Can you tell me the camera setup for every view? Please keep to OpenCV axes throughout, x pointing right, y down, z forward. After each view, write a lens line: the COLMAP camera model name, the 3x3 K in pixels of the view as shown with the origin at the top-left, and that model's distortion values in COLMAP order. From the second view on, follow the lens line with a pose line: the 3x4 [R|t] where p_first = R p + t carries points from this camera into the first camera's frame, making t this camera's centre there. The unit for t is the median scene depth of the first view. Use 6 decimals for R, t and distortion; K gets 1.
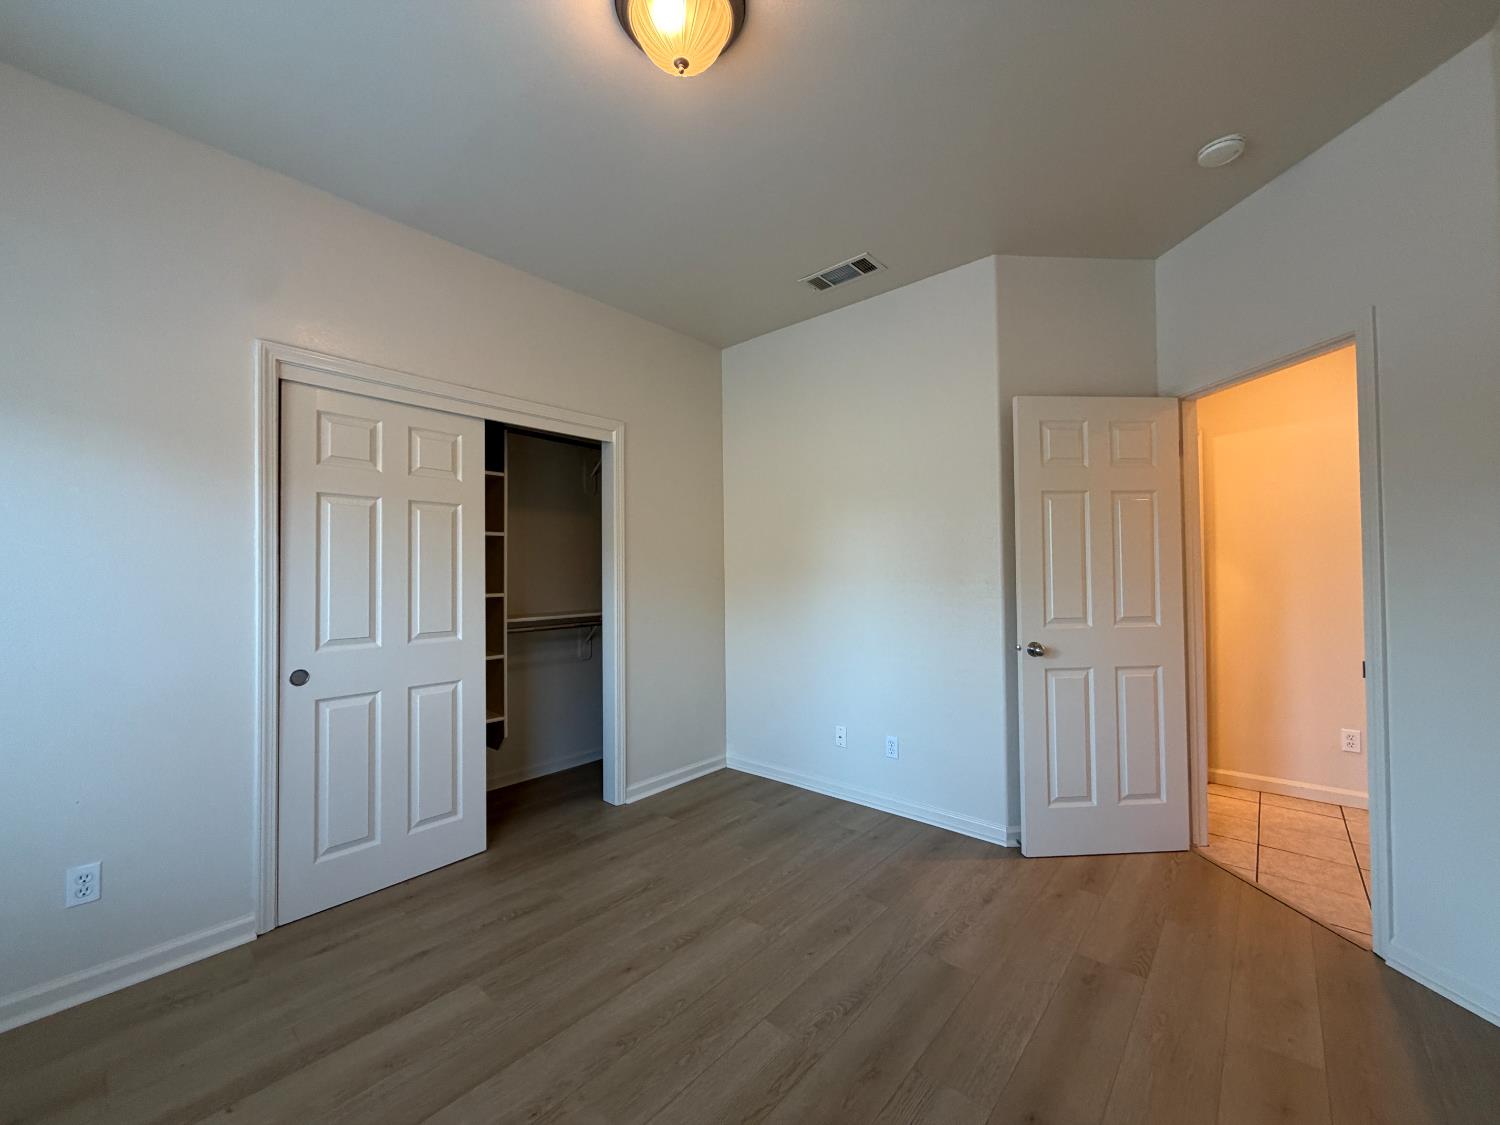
lens RADIAL K [[597.2, 0, 748.4], [0, 597.2, 564.4], [0, 0, 1]] dist [0.003248, 0.000429]
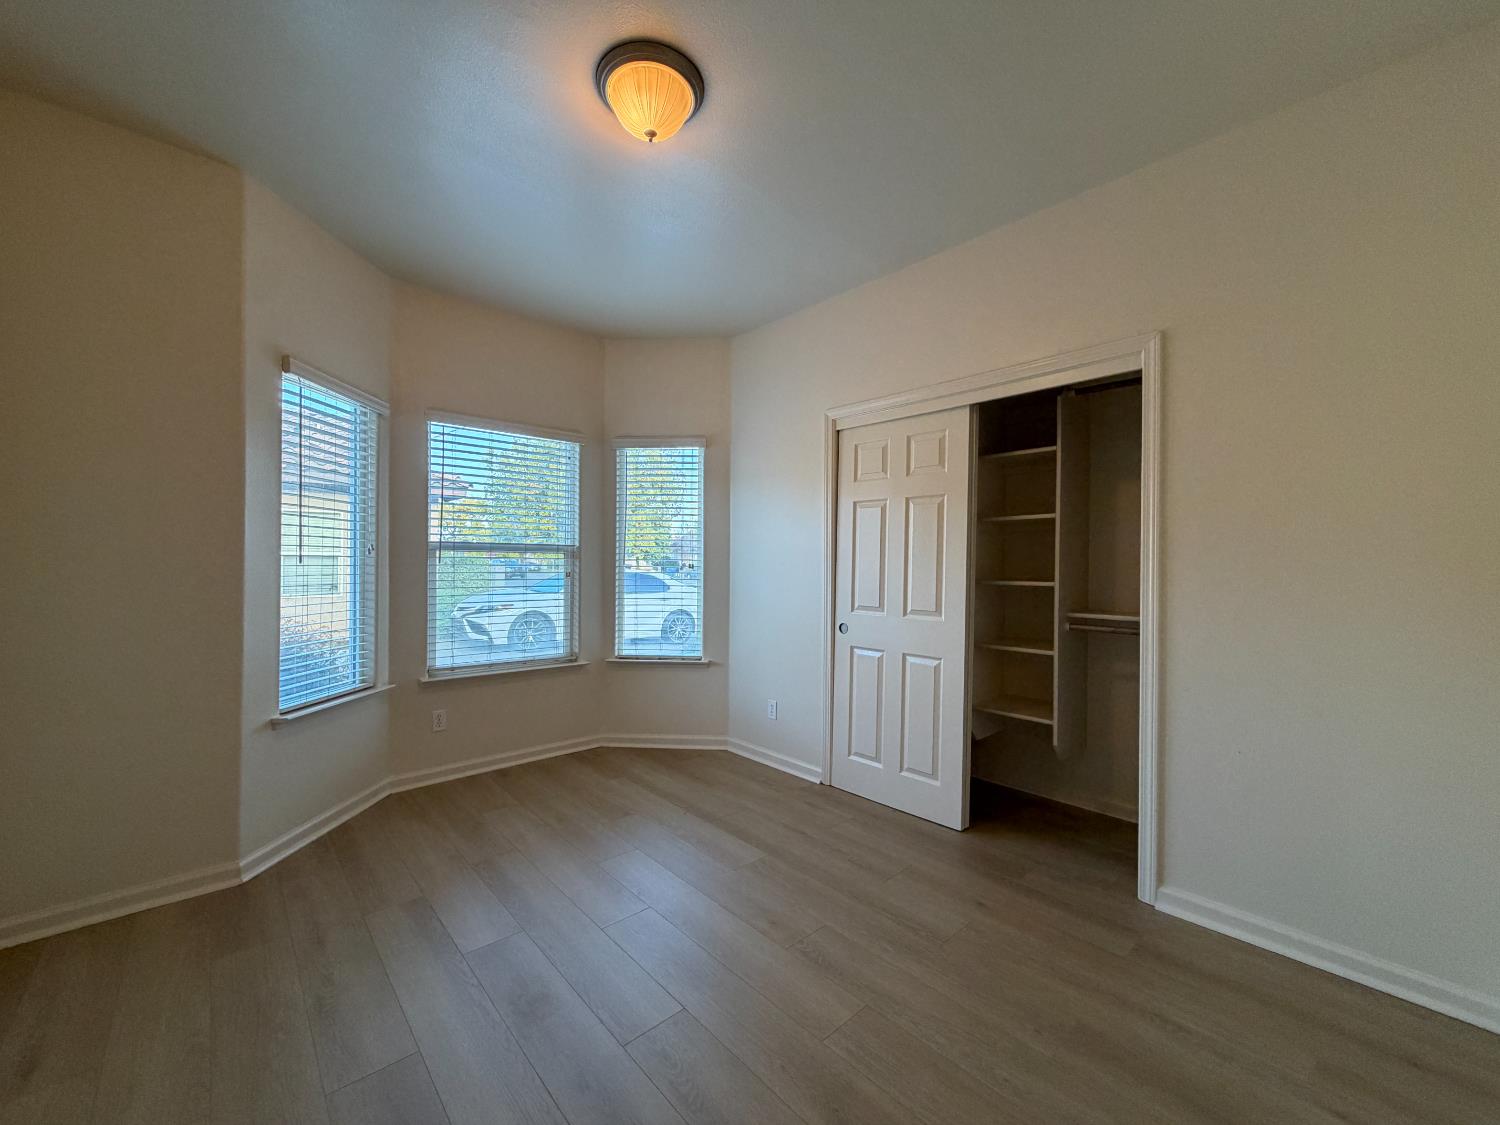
lens RADIAL K [[602.0, 0, 749.5], [0, 602.0, 572.1], [0, 0, 1]] dist [0.001621, 0.000098]
pose [[-0.110678, 0.016981, -0.993711, 0.655061], [-0.005406, 0.999829, 0.017687, 0.022657], [0.993842, 0.007330, -0.110567, 0.810029]]
